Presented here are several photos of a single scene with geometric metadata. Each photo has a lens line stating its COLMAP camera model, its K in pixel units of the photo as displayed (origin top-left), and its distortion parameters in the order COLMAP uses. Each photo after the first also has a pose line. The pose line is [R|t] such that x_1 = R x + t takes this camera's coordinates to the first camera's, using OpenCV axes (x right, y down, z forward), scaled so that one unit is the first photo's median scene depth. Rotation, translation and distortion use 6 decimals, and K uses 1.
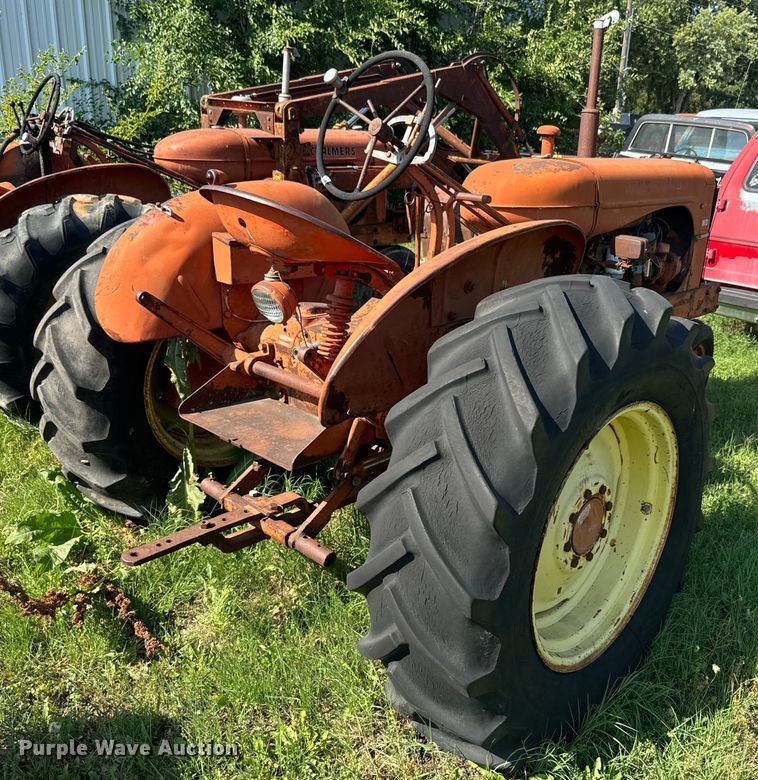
lens RADIAL K [[826.7, 0, 446.2], [0, 826.7, 390.4], [0, 0, 1]] dist [0.001717, -0.004650]
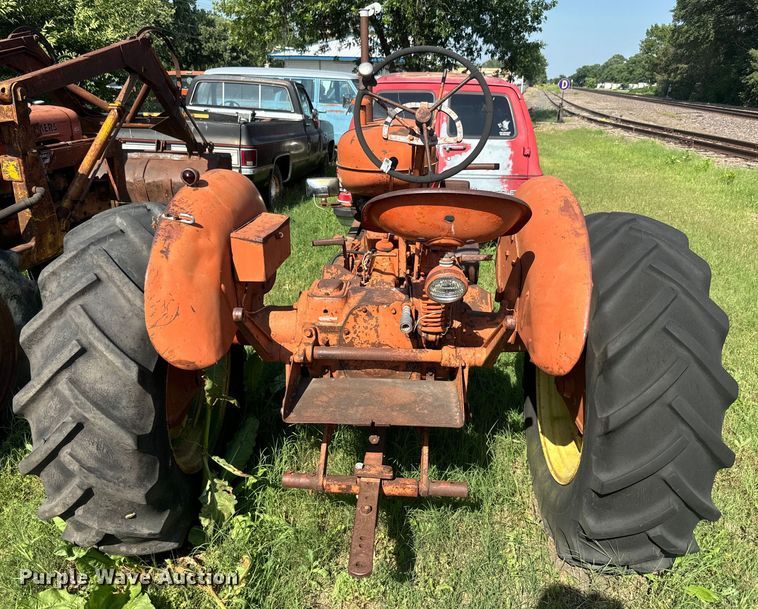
lens RADIAL K [[629.0, 0, 376.1], [0, 629.0, 314.1], [0, 0, 1]] dist [0.055076, -0.127355]
pose [[0.753980, -0.256422, 0.604783, -0.591498], [0.223145, 0.965897, 0.131337, -0.150149], [-0.617835, 0.035929, 0.785486, 0.304727]]
